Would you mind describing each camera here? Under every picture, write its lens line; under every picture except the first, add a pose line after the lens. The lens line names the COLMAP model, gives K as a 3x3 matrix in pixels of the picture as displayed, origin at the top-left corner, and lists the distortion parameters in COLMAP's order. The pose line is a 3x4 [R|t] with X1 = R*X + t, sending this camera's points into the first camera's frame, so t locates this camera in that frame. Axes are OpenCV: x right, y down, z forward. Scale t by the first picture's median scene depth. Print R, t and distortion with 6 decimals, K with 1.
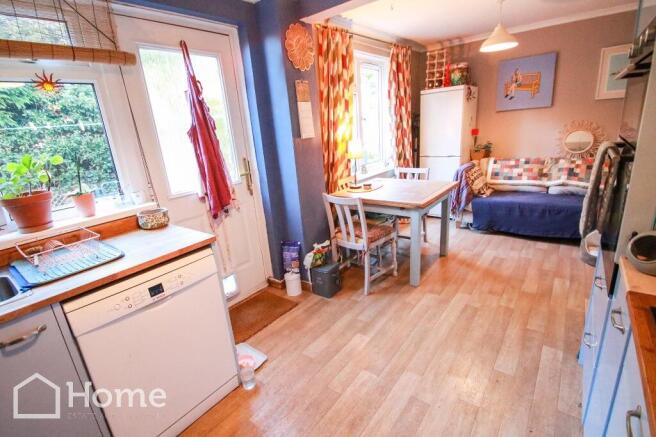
lens RADIAL K [[309.2, 0, 325.1], [0, 309.2, 216.9], [0, 0, 1]] dist [0.016123, -0.017297]
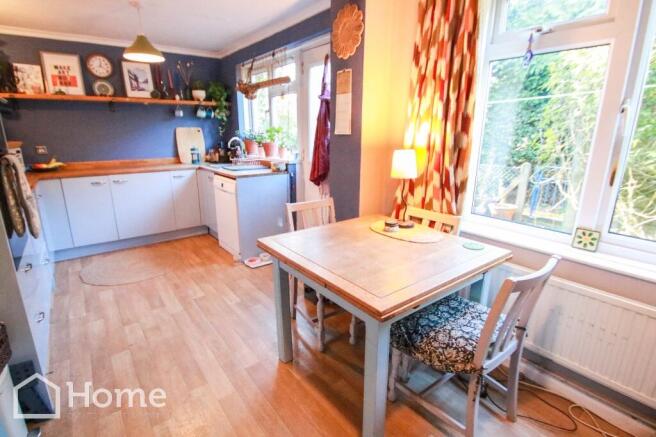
lens RADIAL K [[331.7, 0, 328.0], [0, 331.7, 218.5], [0, 0, 1]] dist [0.024311, -0.023290]
pose [[-0.252100, 0.331460, -0.909164, 0.618895], [-0.252630, 0.884387, 0.392478, -0.277697], [0.934143, 0.328625, -0.139217, 0.800804]]
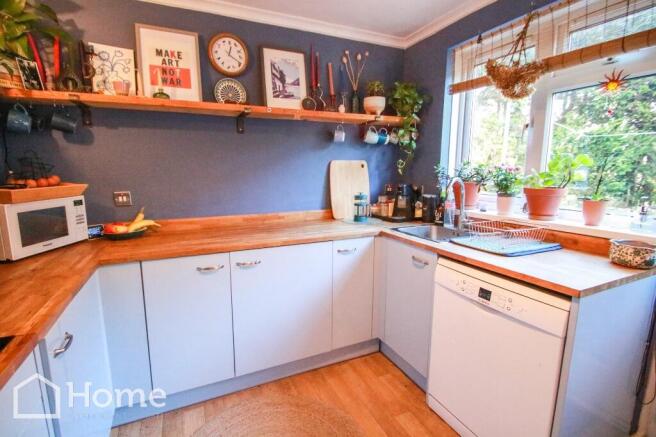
lens RADIAL K [[309.2, 0, 325.1], [0, 309.2, 216.9], [0, 0, 1]] dist [0.016123, -0.017297]
pose [[-0.447628, 0.225603, -0.865293, 0.175095], [-0.215285, 0.912001, 0.349150, -0.081032], [0.867918, 0.342574, -0.359668, 0.297165]]
